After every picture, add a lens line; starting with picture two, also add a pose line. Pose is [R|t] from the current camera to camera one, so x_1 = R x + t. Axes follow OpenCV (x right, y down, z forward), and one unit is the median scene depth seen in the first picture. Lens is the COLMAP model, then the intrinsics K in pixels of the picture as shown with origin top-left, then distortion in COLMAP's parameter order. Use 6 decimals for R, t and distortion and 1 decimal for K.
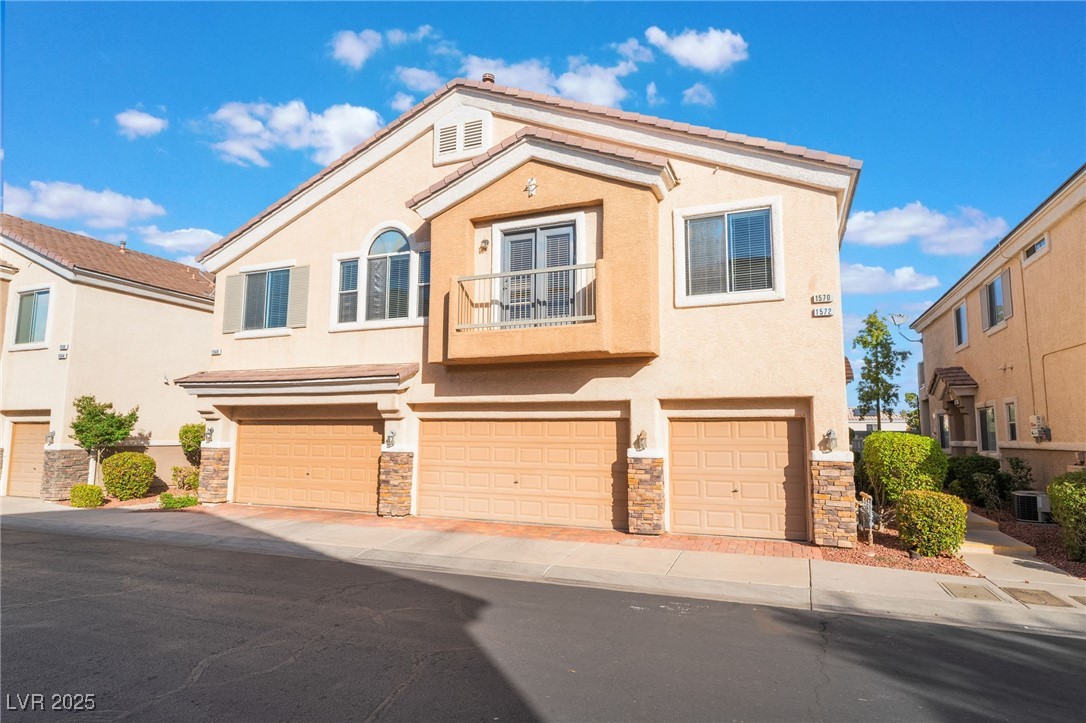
lens RADIAL K [[602.8, 0, 543.0], [0, 602.8, 361.5], [0, 0, 1]] dist [0.014314, 0.000194]
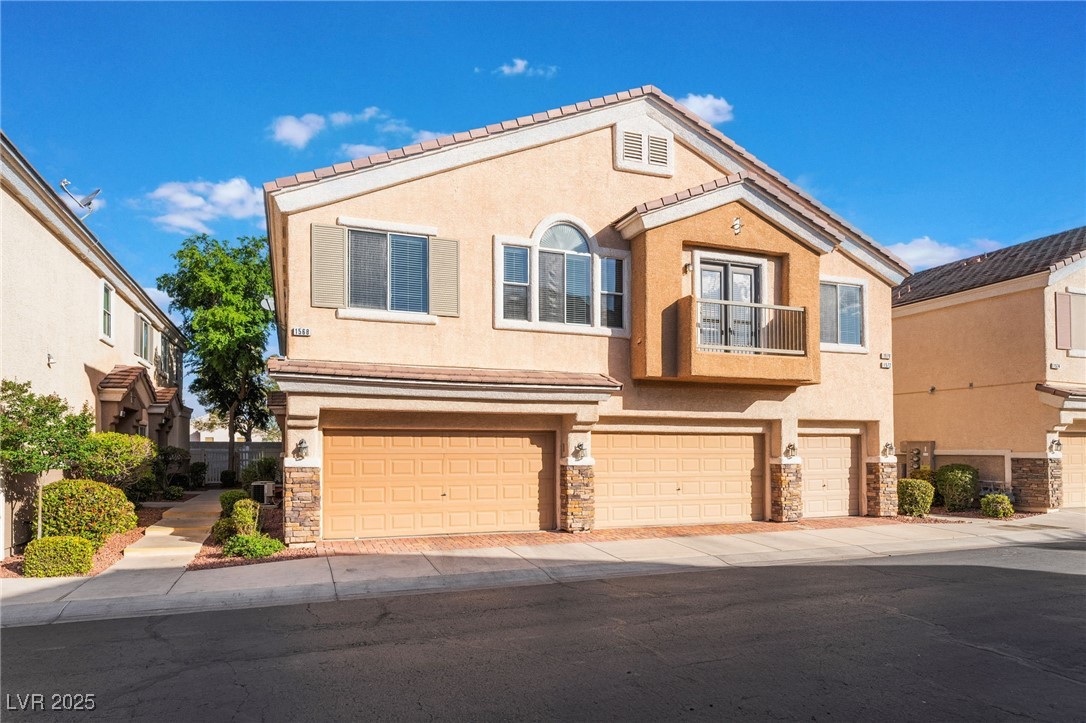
lens RADIAL K [[575.9, 0, 543.0], [0, 575.9, 433.1], [0, 0, 1]] dist [0.001356, 0.000203]
pose [[0.760434, 0.010774, 0.649326, -0.895869], [-0.074829, 0.994656, 0.071129, 0.038731], [-0.645090, -0.102678, 0.757176, 0.354039]]
